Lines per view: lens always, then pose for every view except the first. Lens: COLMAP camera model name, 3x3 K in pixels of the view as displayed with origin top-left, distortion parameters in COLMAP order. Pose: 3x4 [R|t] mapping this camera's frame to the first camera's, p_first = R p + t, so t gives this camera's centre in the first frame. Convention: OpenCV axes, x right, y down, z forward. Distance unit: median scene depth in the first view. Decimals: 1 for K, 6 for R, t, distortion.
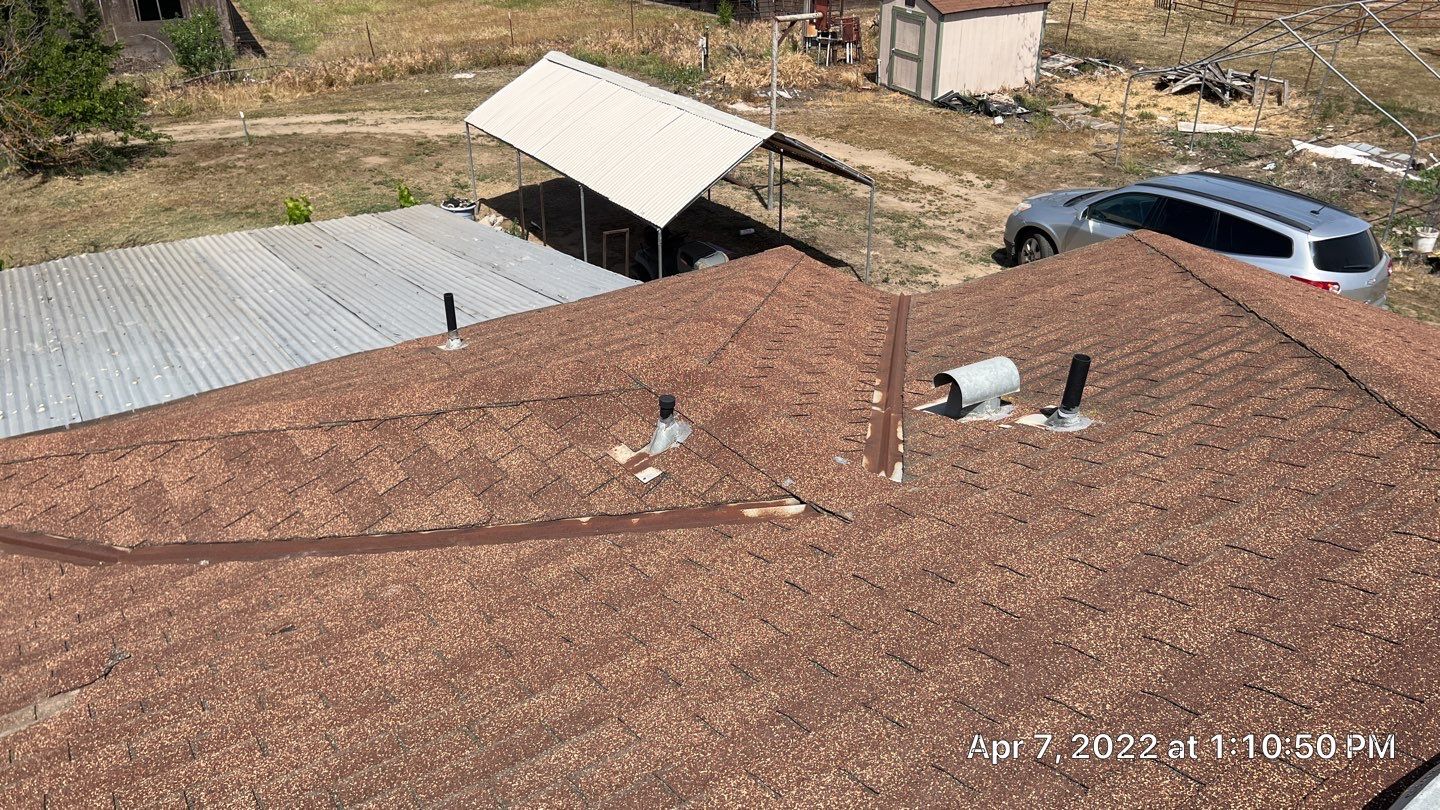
lens RADIAL K [[1077.6, 0, 722.7], [0, 1077.6, 400.8], [0, 0, 1]] dist [0.048474, -0.063075]
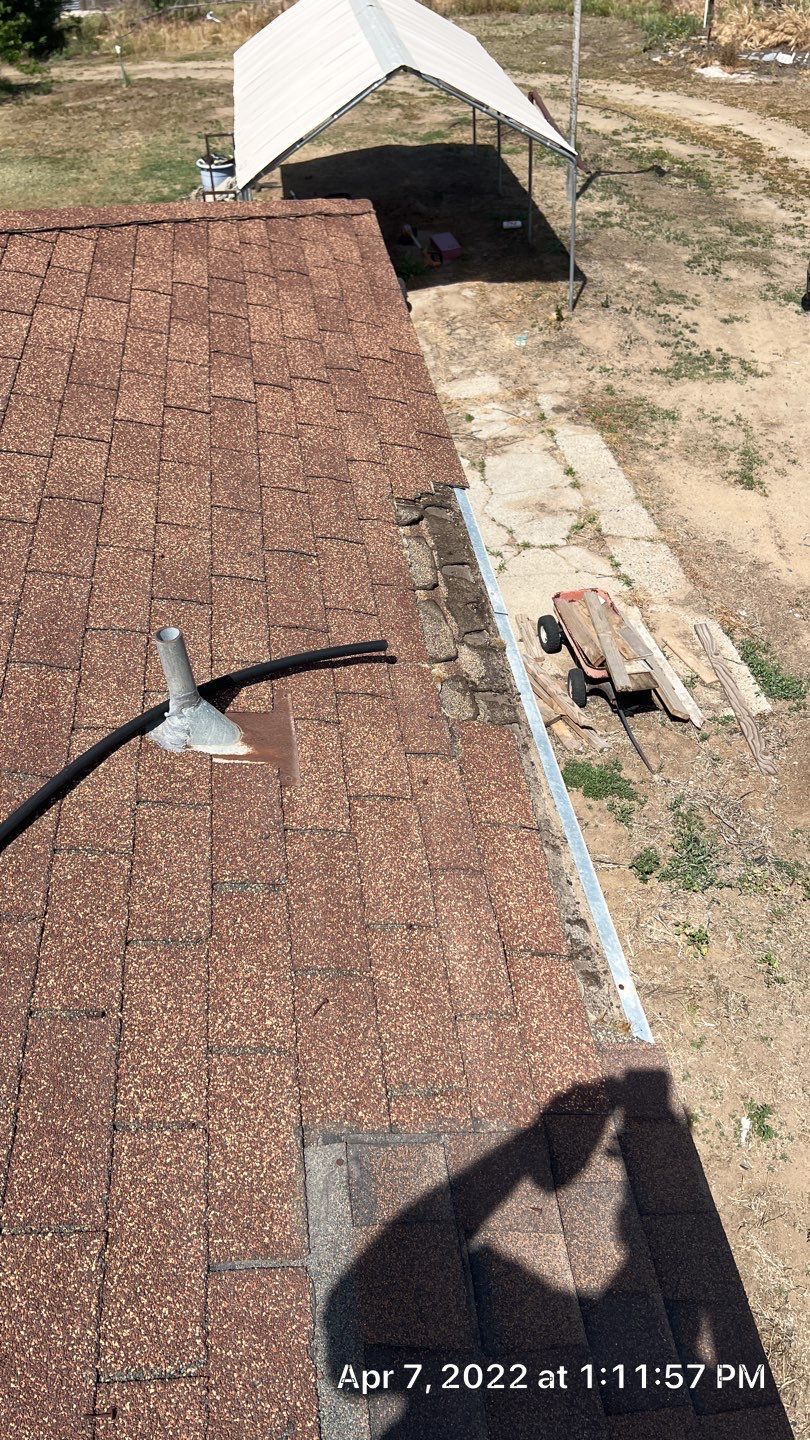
lens RADIAL K [[1077.6, 0, 404.9], [0, 1077.6, 716.5], [0, 0, 1]] dist [0.048474, -0.063075]
pose [[0.885179, 0.269883, -0.378973, 0.247545], [-0.167096, 0.944626, 0.282418, -0.018610], [0.434207, -0.186666, 0.881260, 0.131851]]
